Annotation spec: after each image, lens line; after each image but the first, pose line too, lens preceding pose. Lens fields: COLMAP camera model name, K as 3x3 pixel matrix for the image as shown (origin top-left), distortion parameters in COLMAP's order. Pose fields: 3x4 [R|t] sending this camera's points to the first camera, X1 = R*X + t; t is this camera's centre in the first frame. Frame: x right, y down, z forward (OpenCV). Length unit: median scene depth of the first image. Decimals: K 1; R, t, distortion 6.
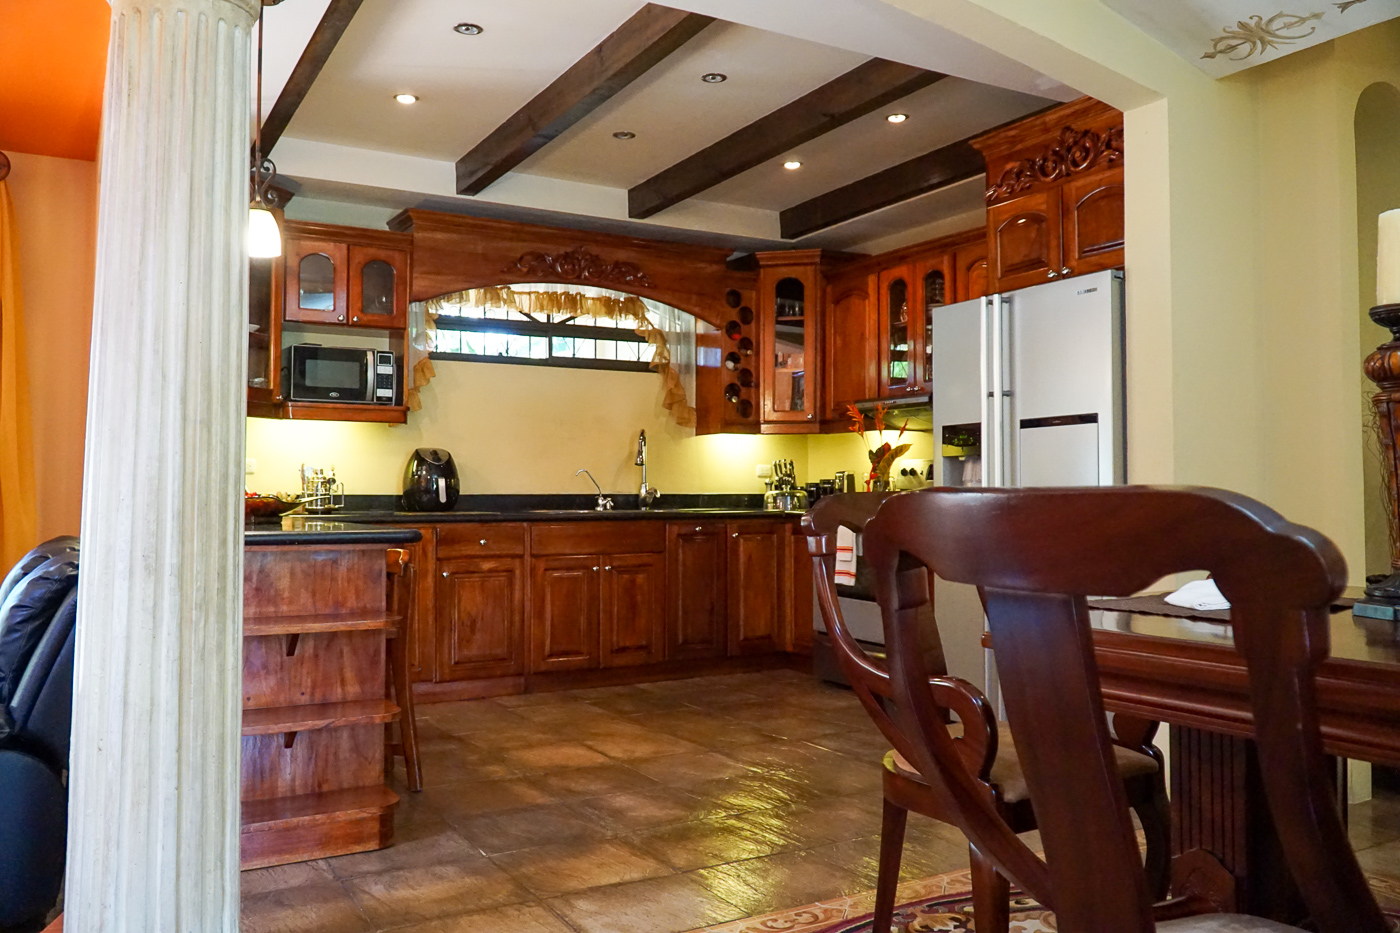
lens RADIAL K [[1116.1, 0, 694.2], [0, 1116.1, 452.1], [0, 0, 1]] dist [0.006729, -0.025424]
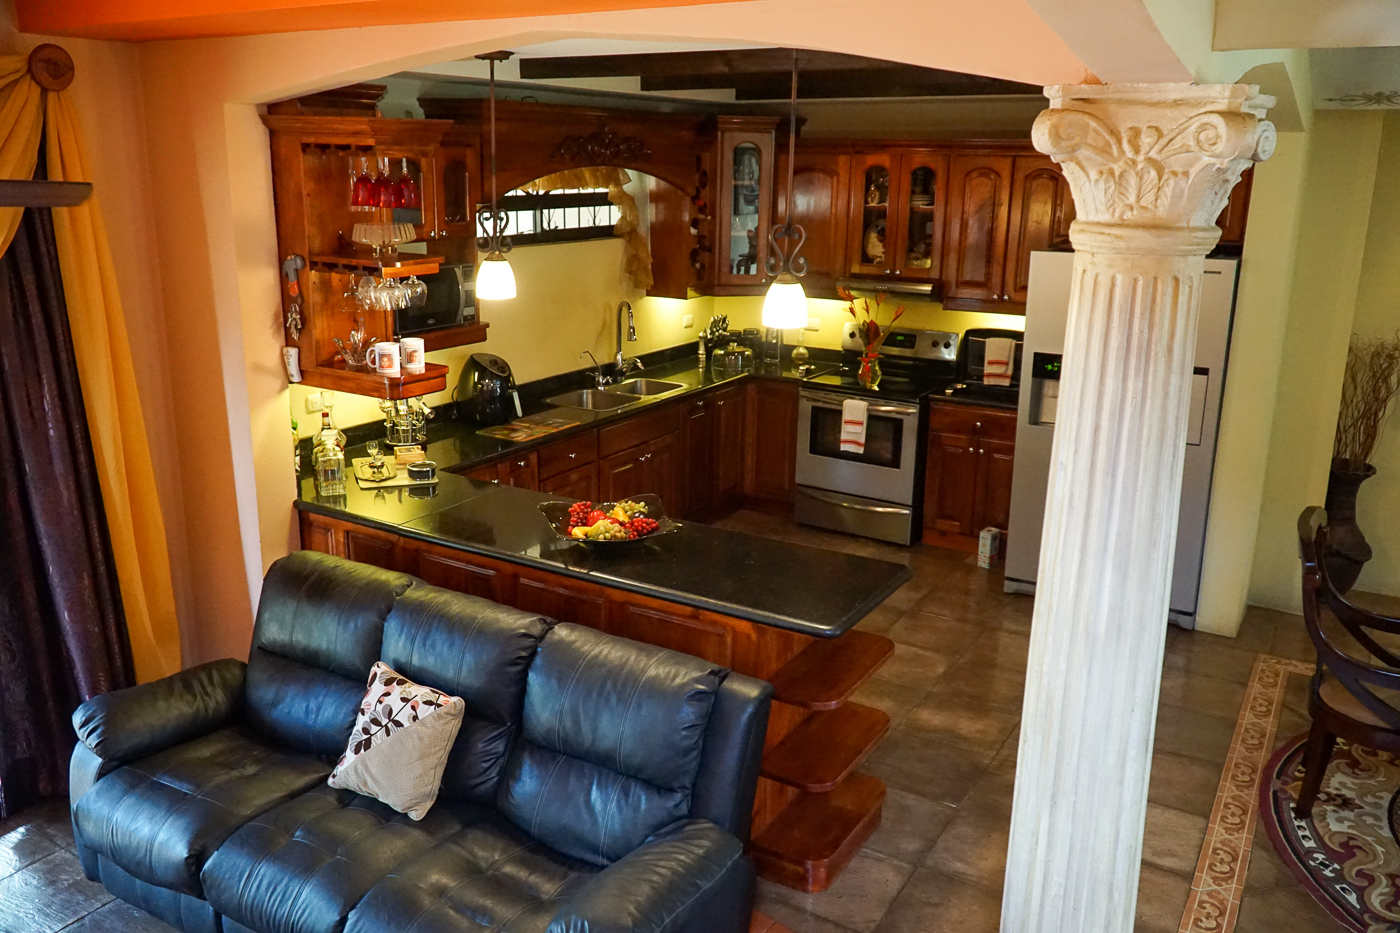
lens RADIAL K [[1116.1, 0, 694.2], [0, 1116.1, 452.1], [0, 0, 1]] dist [0.006729, -0.025424]
pose [[0.876448, -0.112142, 0.468255, -0.497625], [-0.028136, 0.958910, 0.282313, -0.183876], [-0.480673, -0.260607, 0.837280, 0.100338]]
